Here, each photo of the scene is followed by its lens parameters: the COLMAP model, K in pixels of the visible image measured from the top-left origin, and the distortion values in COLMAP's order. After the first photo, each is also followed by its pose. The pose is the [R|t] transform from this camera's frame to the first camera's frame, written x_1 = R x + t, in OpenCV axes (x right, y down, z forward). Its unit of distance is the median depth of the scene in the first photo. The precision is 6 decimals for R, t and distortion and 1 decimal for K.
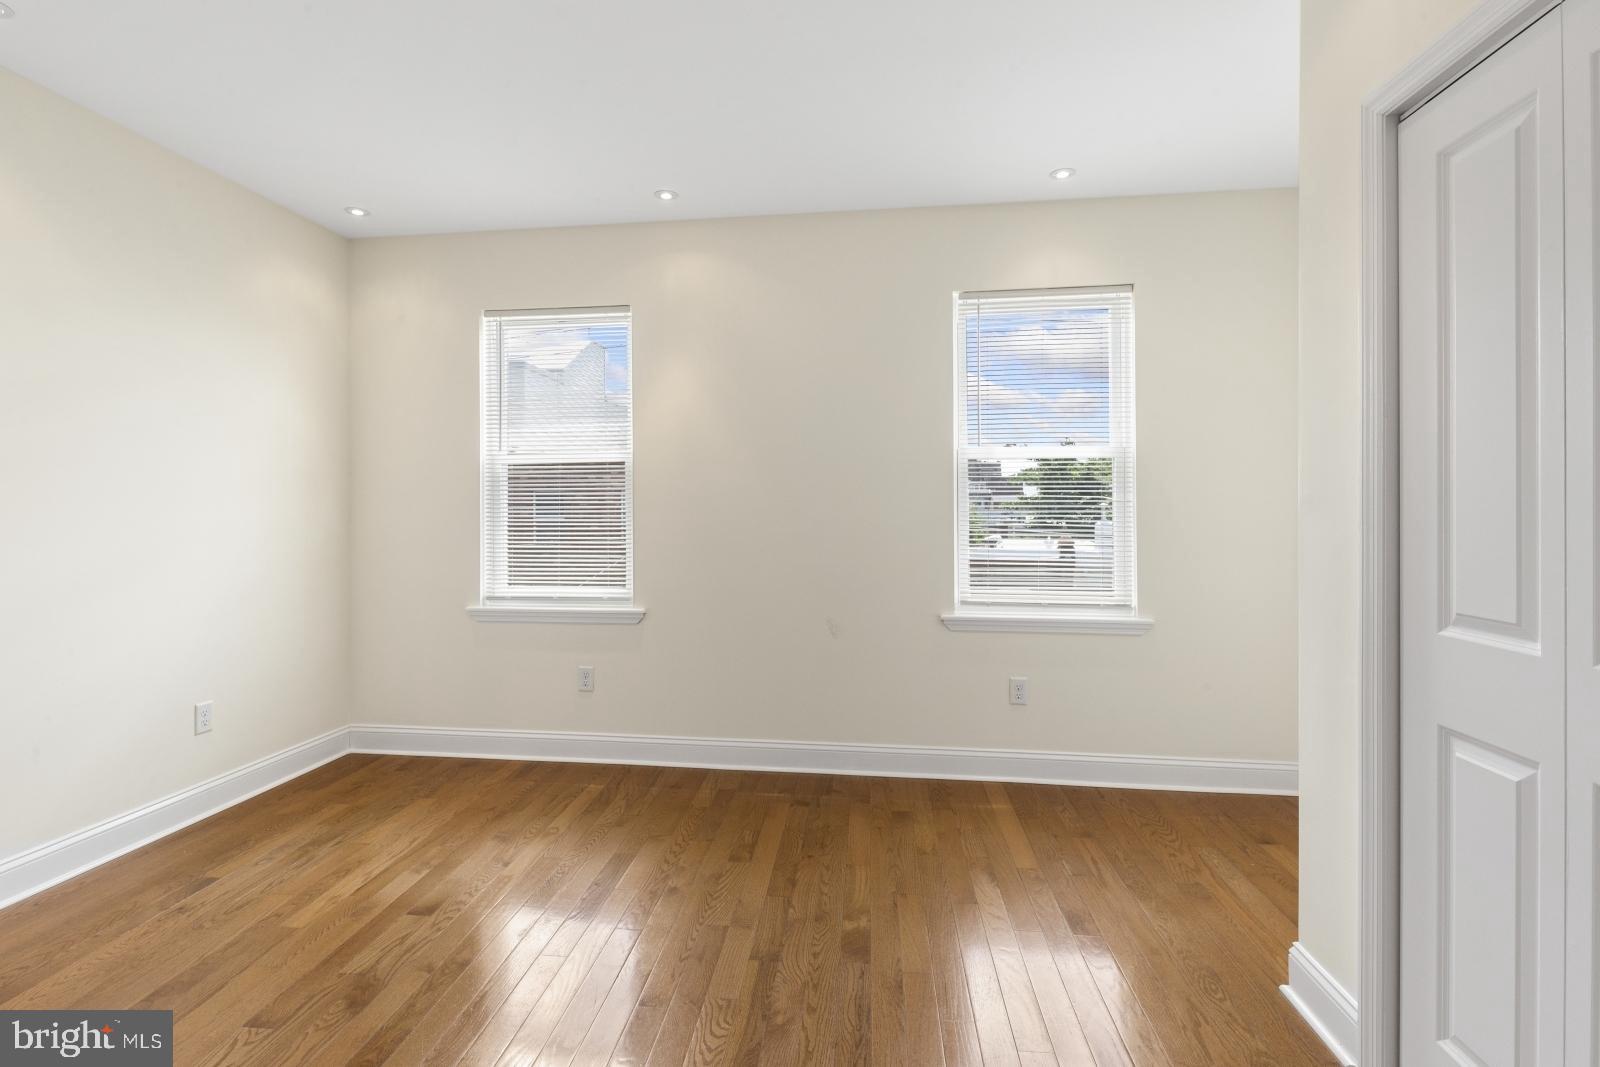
lens RADIAL K [[734.7, 0, 790.4], [0, 734.7, 509.3], [0, 0, 1]] dist [0.003259, -0.003374]
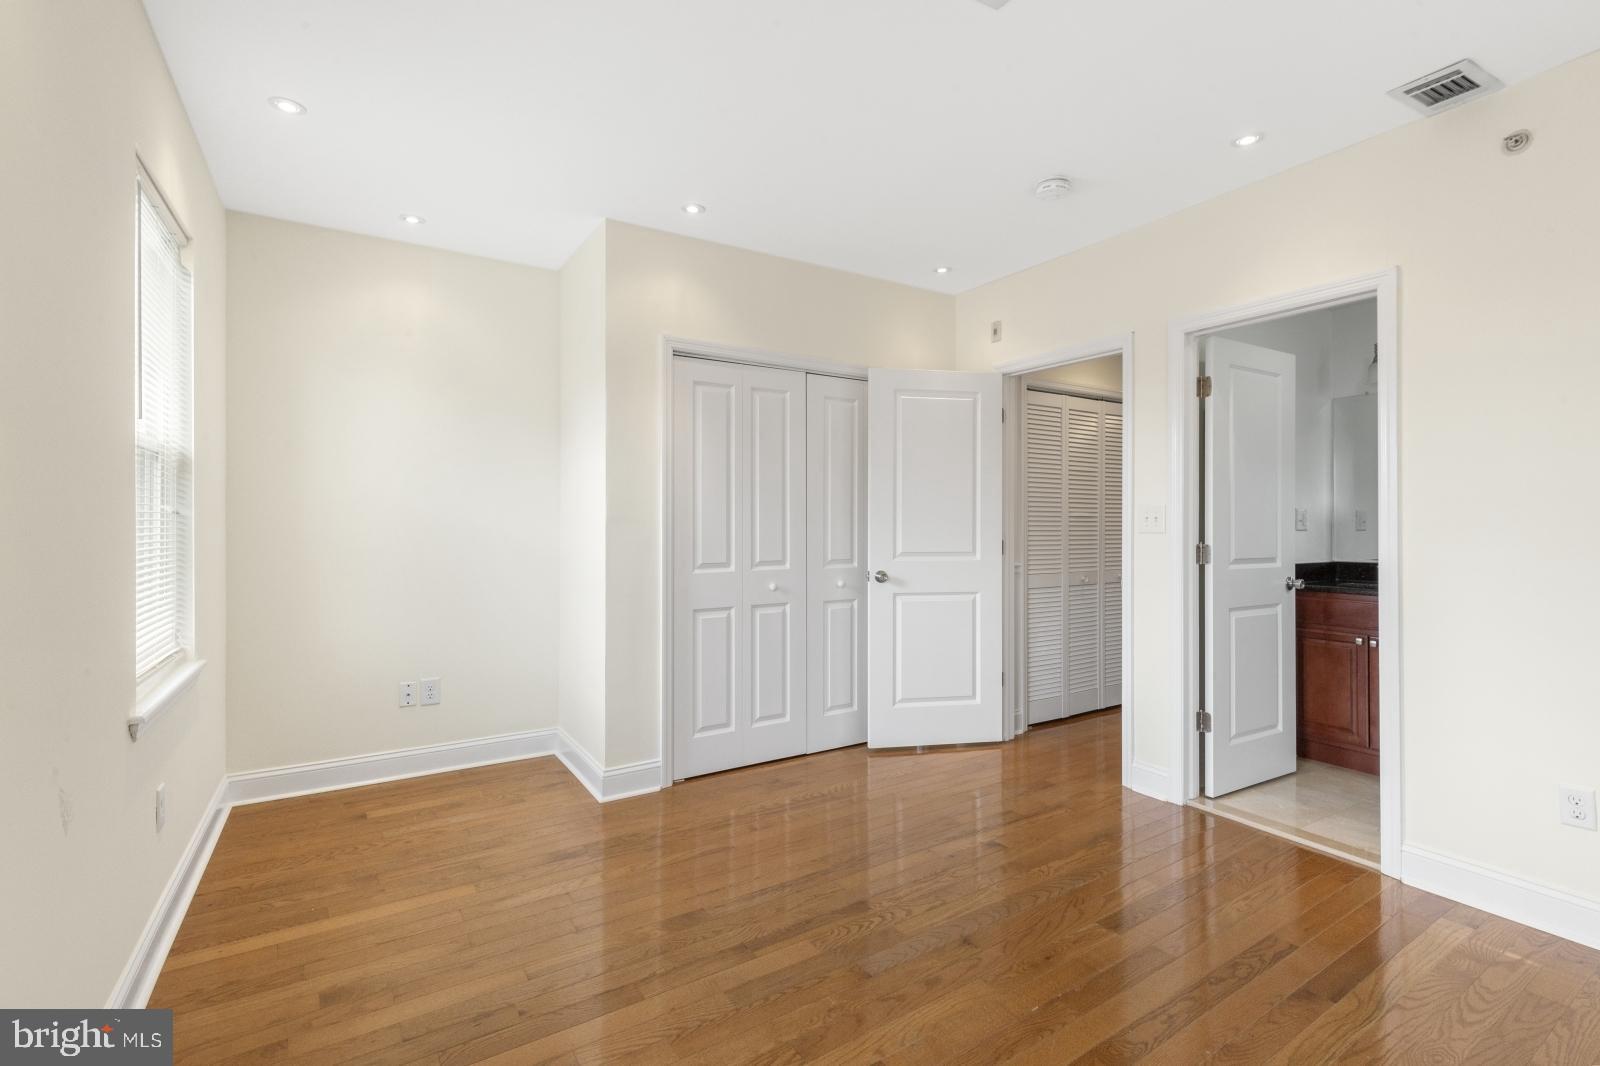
lens RADIAL K [[734.7, 0, 789.5], [0, 734.7, 521.3], [0, 0, 1]] dist [0.003259, -0.003374]
pose [[-0.618072, 0.002782, 0.786117, -0.636661], [0.004177, 0.999991, -0.000254, -0.003515], [-0.786111, 0.003126, -0.618078, 1.130429]]
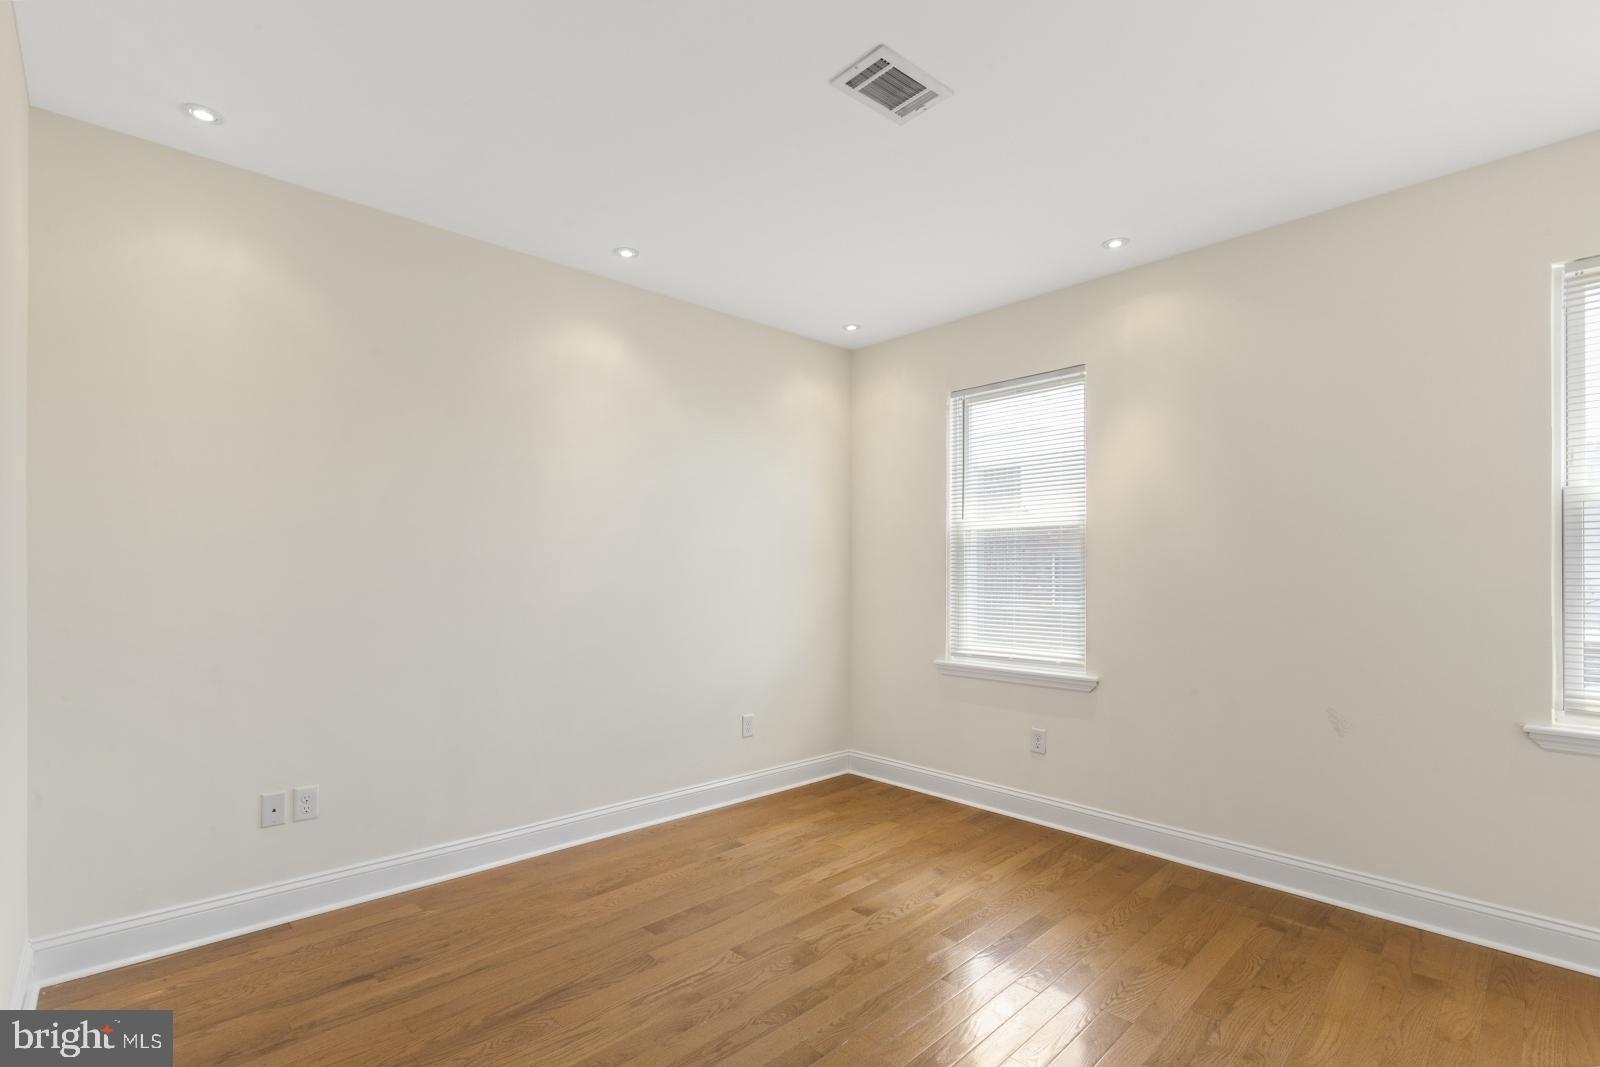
lens RADIAL K [[734.7, 0, 796.5], [0, 734.7, 568.8], [0, 0, 1]] dist [0.003259, -0.003374]
pose [[0.773478, 0.000753, -0.633823, 0.133830], [-0.003430, 0.999990, -0.002997, -0.002243], [0.633814, 0.004492, 0.773472, 0.007968]]
